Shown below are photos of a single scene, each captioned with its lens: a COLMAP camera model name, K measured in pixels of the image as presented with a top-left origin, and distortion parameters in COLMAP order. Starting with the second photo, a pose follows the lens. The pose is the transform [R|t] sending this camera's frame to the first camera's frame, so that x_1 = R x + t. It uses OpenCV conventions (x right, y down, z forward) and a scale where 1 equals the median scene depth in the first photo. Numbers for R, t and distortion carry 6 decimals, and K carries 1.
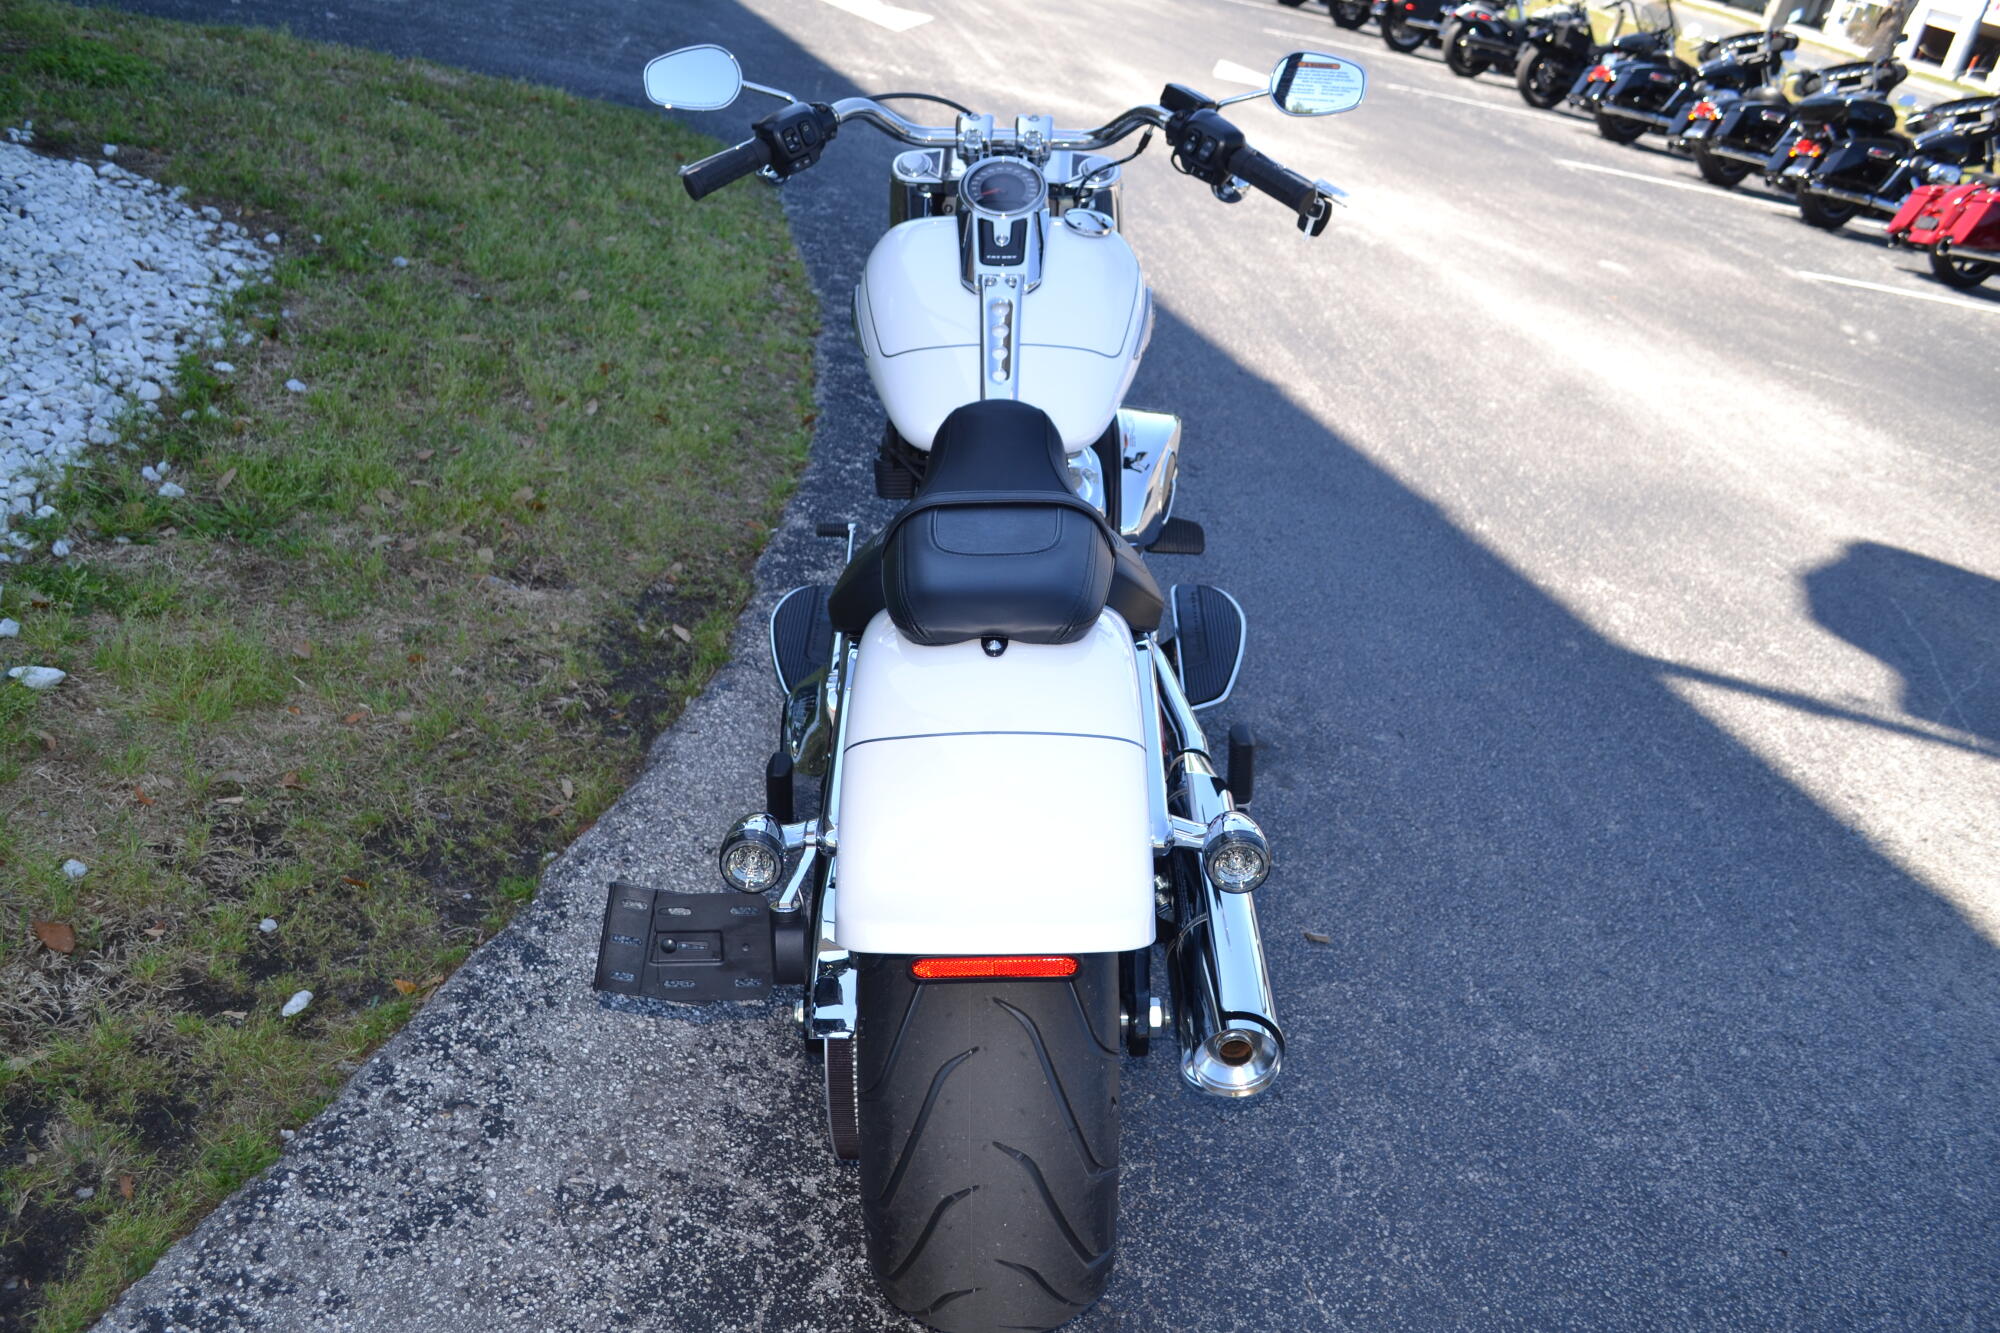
lens RADIAL K [[1701.2, 0, 951.7], [0, 1701.2, 691.3], [0, 0, 1]] dist [-0.078570, 0.006783]
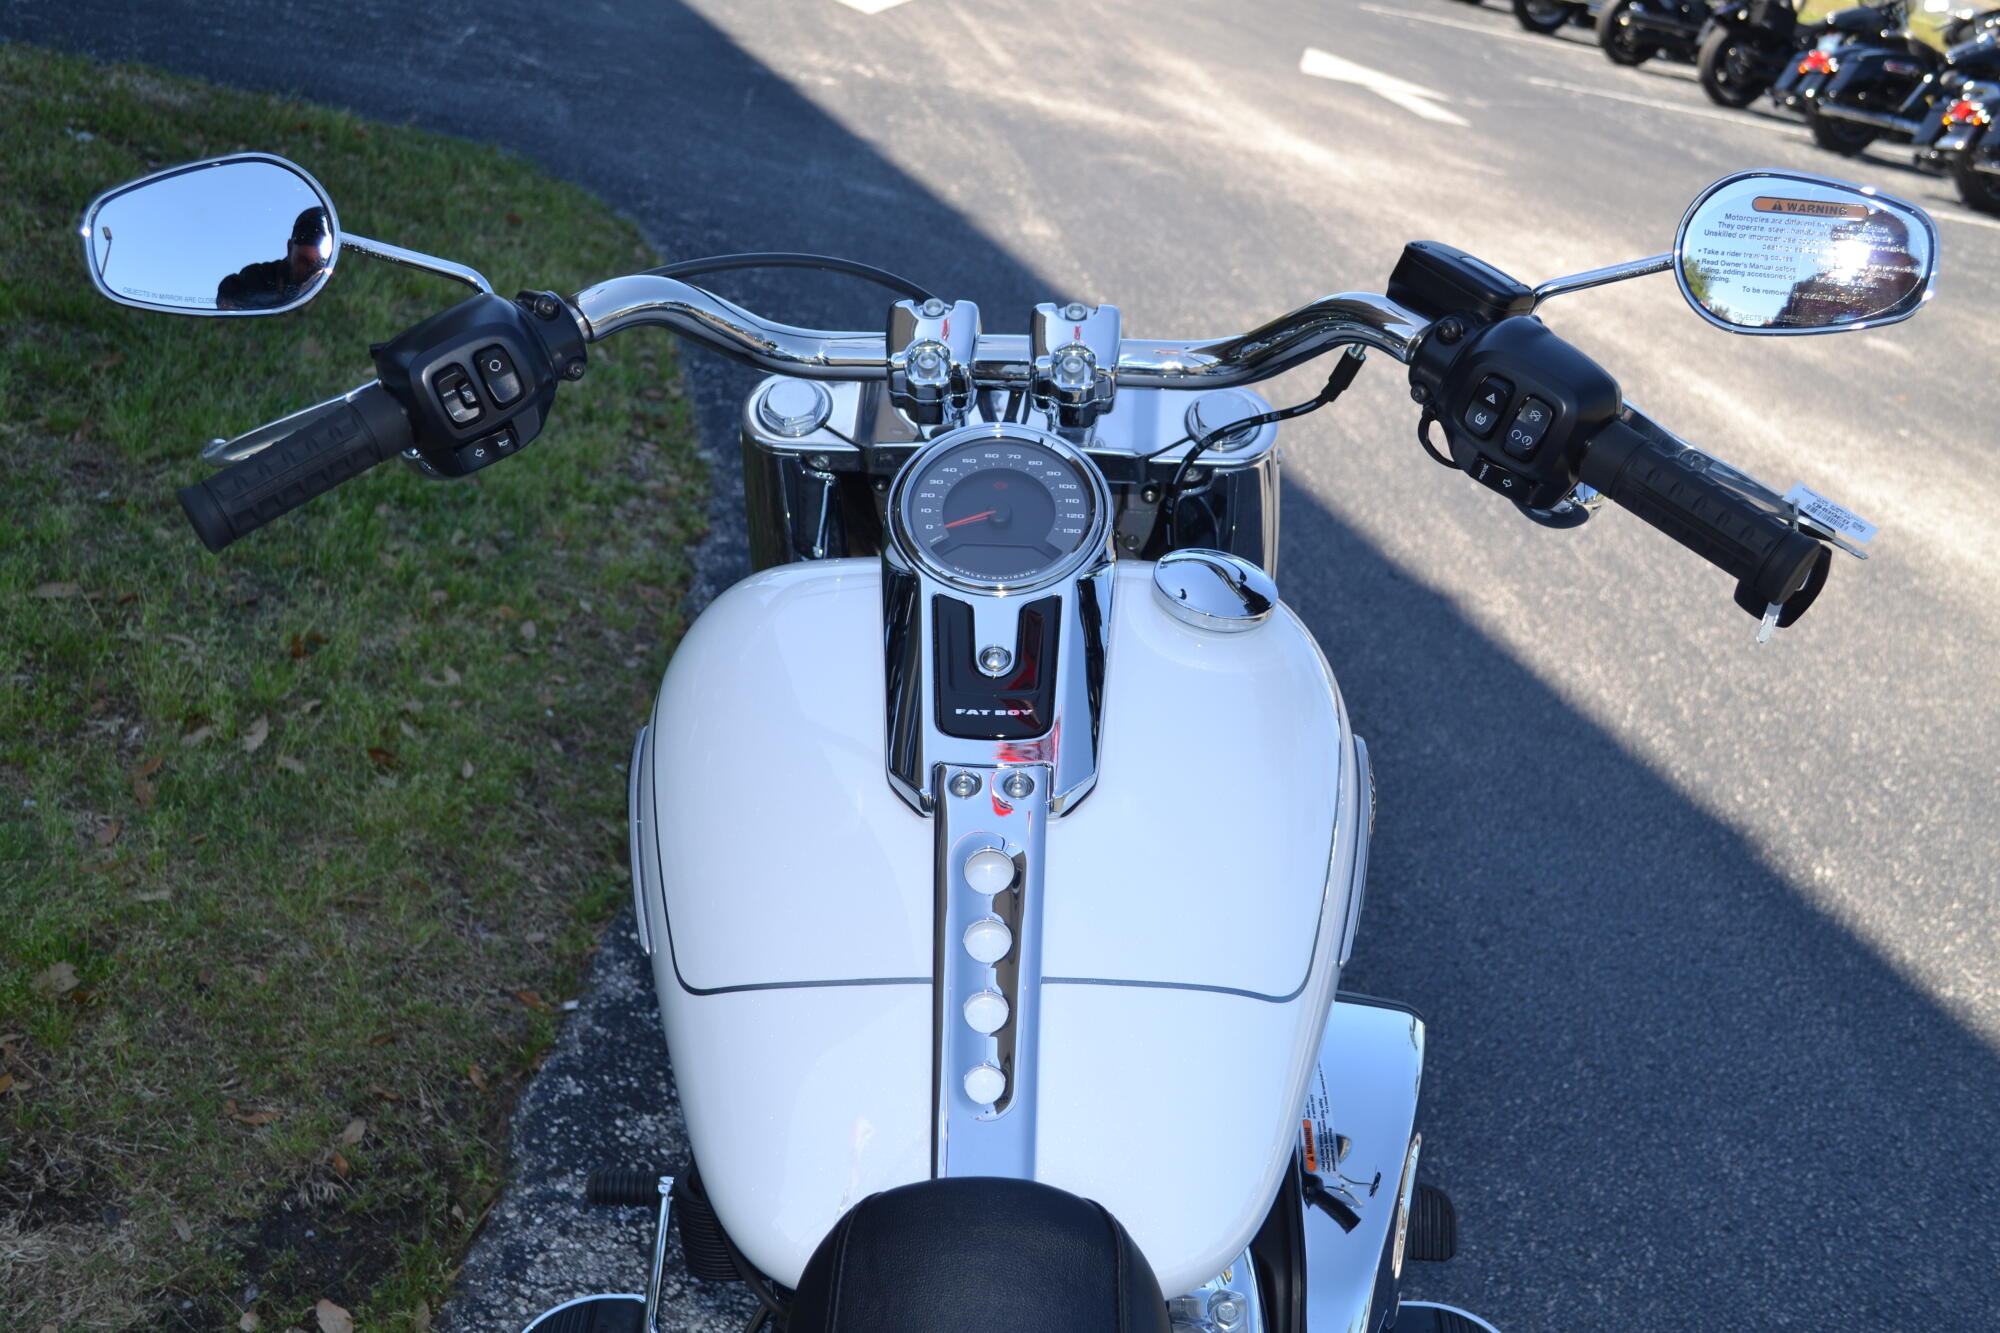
lens RADIAL K [[2091.8, 0, 949.6], [0, 2091.8, 685.7], [0, 0, 1]] dist [-0.057246, 0.000000]
pose [[0.999997, 0.000865, -0.002476, 0.015865], [-0.000999, 0.998493, -0.054869, -0.180694], [0.002424, 0.054872, 0.998490, 0.403904]]
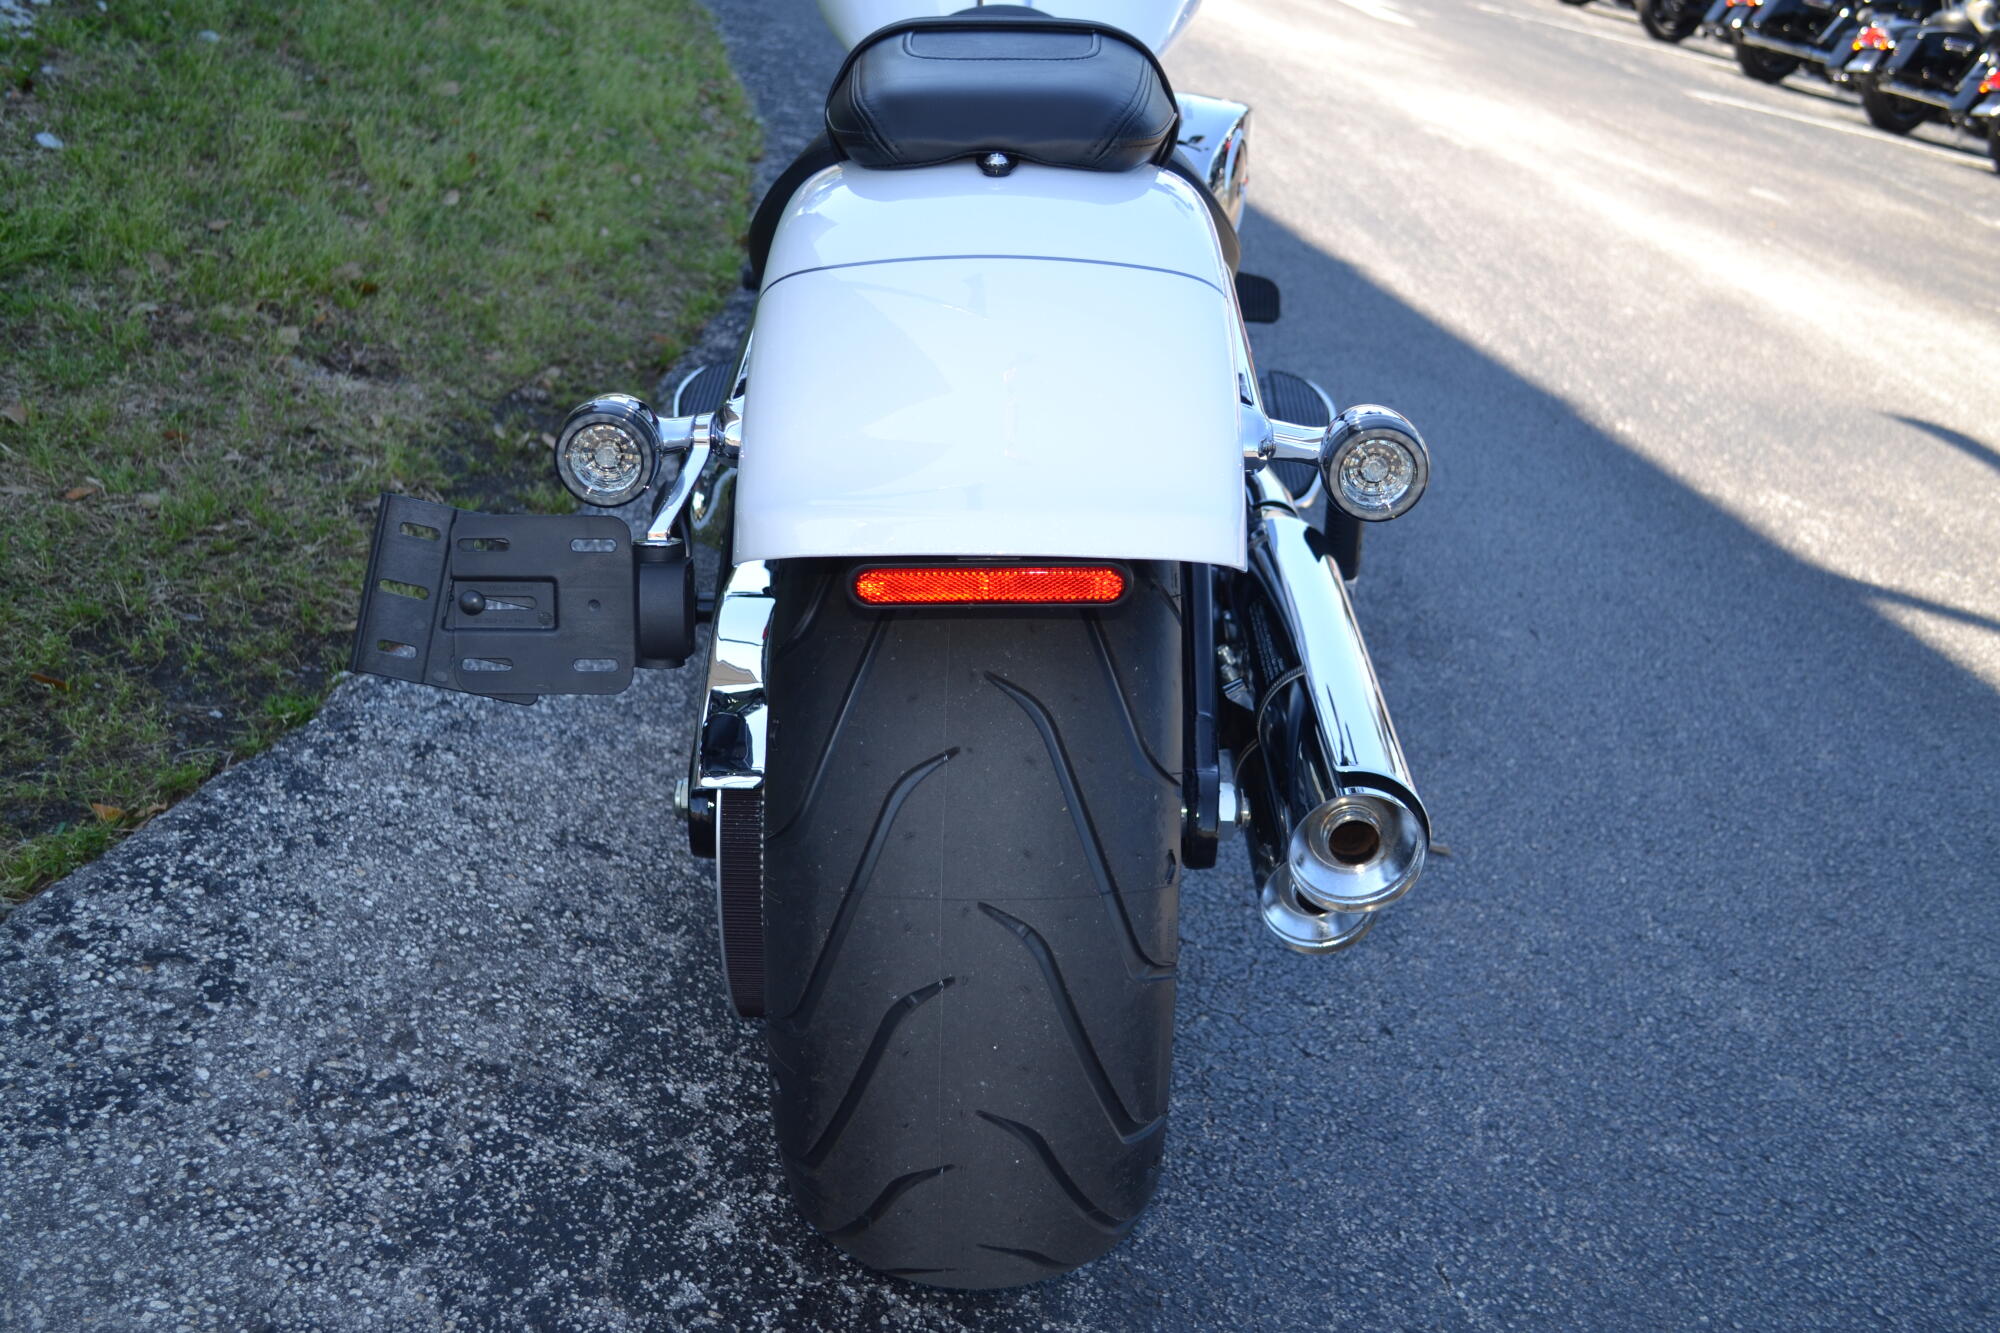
lens RADIAL K [[2091.8, 0, 957.6], [0, 2091.8, 680.9], [0, 0, 1]] dist [-0.057246, 0.000000]
pose [[0.999541, 0.025087, 0.016973, 0.000696], [-0.024126, 0.998215, -0.054642, 0.110540], [-0.018314, 0.054207, 0.998362, 0.110980]]
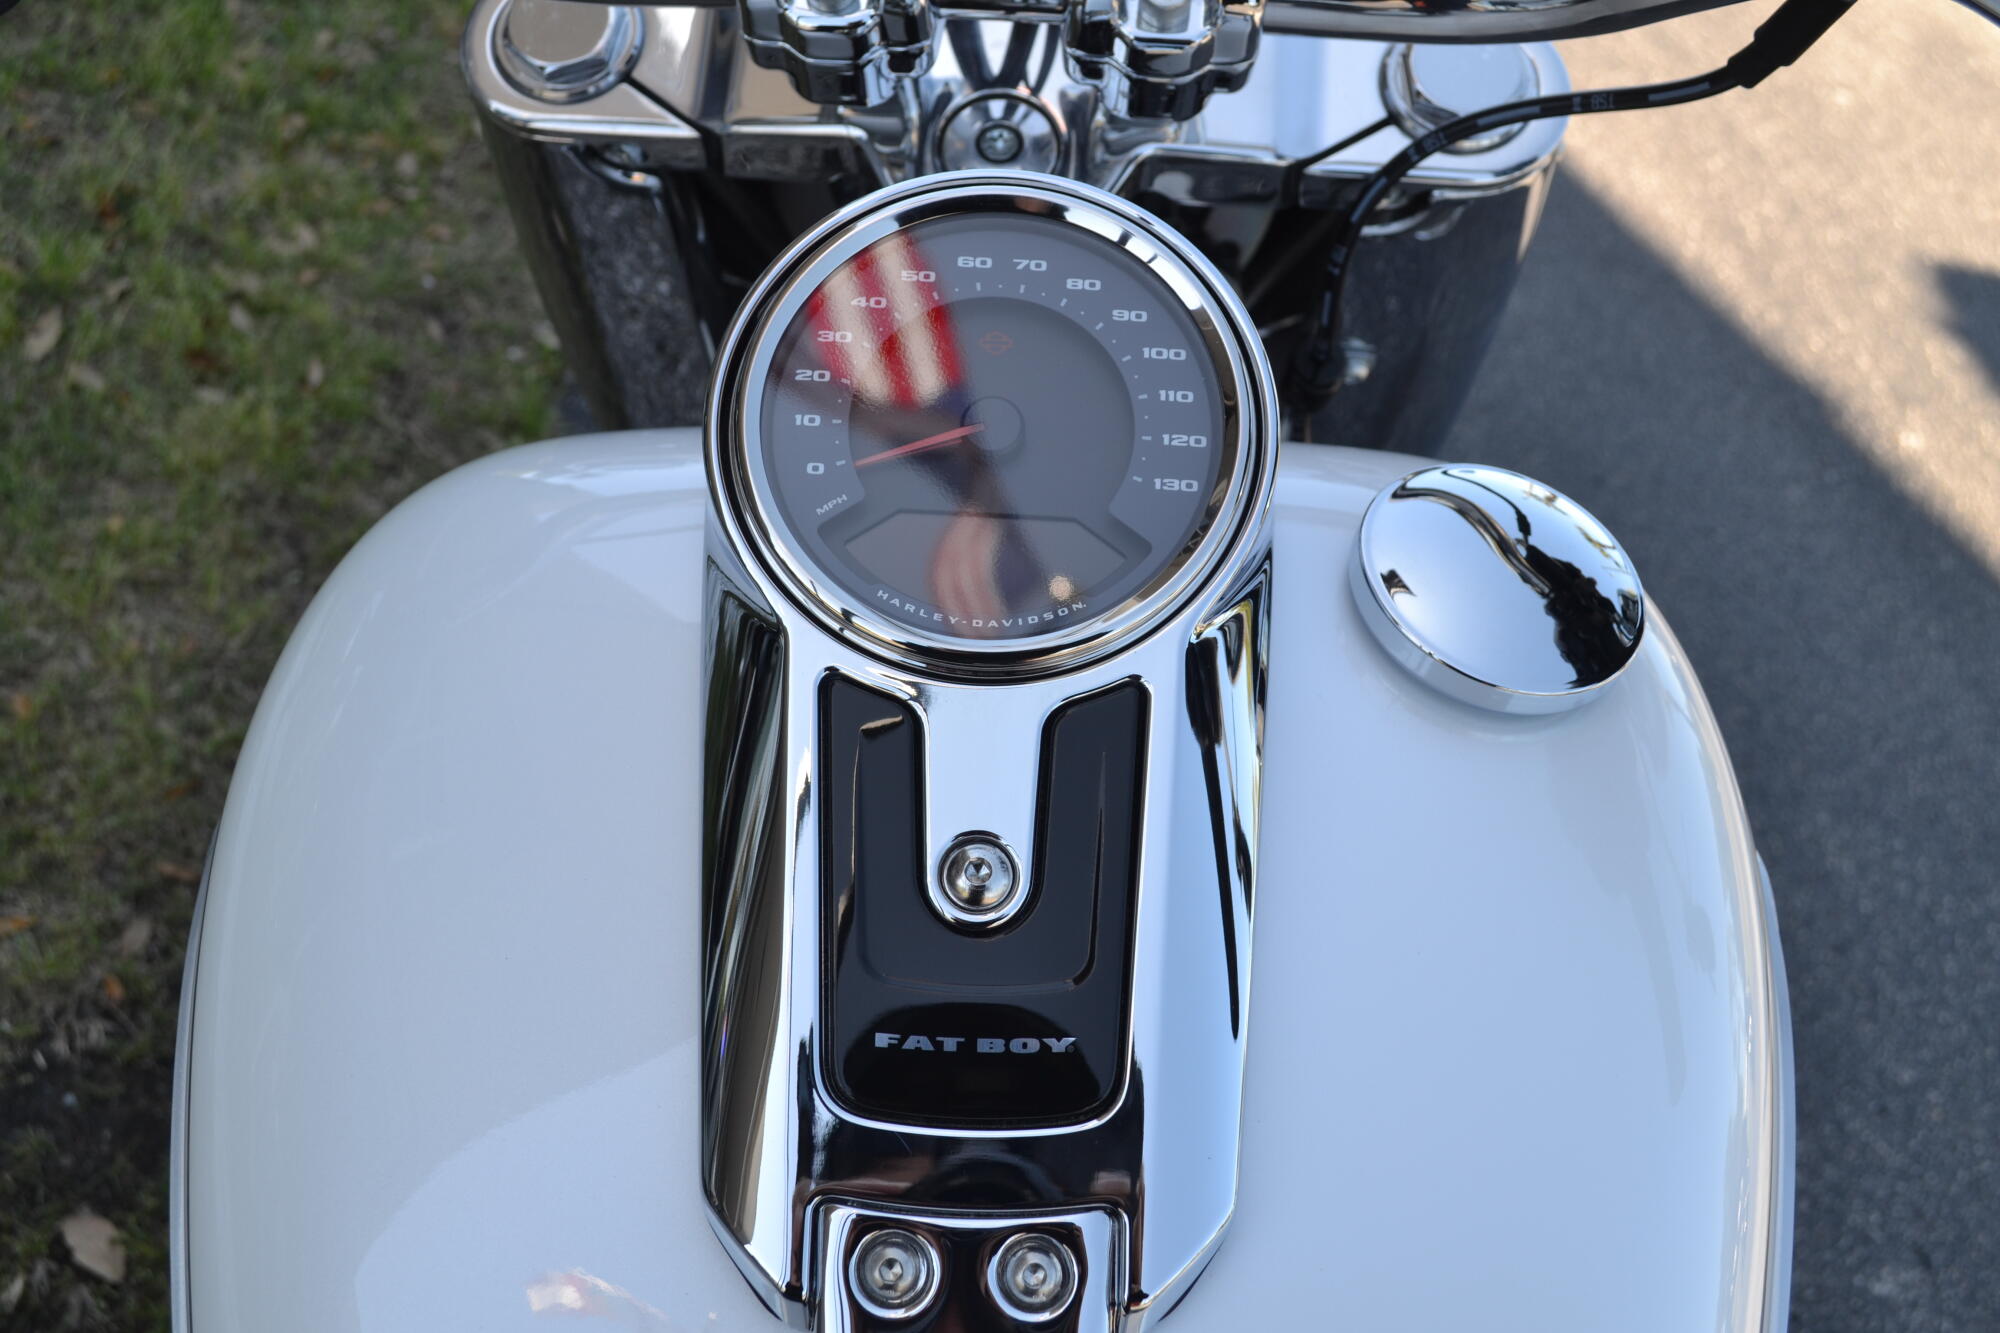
lens RADIAL K [[1846.4, 0, 947.6], [0, 1846.4, 630.7], [0, 0, 1]] dist [-0.065934, 0.000000]
pose [[0.999981, 0.003909, 0.004807, 0.020185], [-0.004927, 0.972120, 0.234431, -0.250773], [-0.003757, -0.234450, 0.972121, 0.651843]]
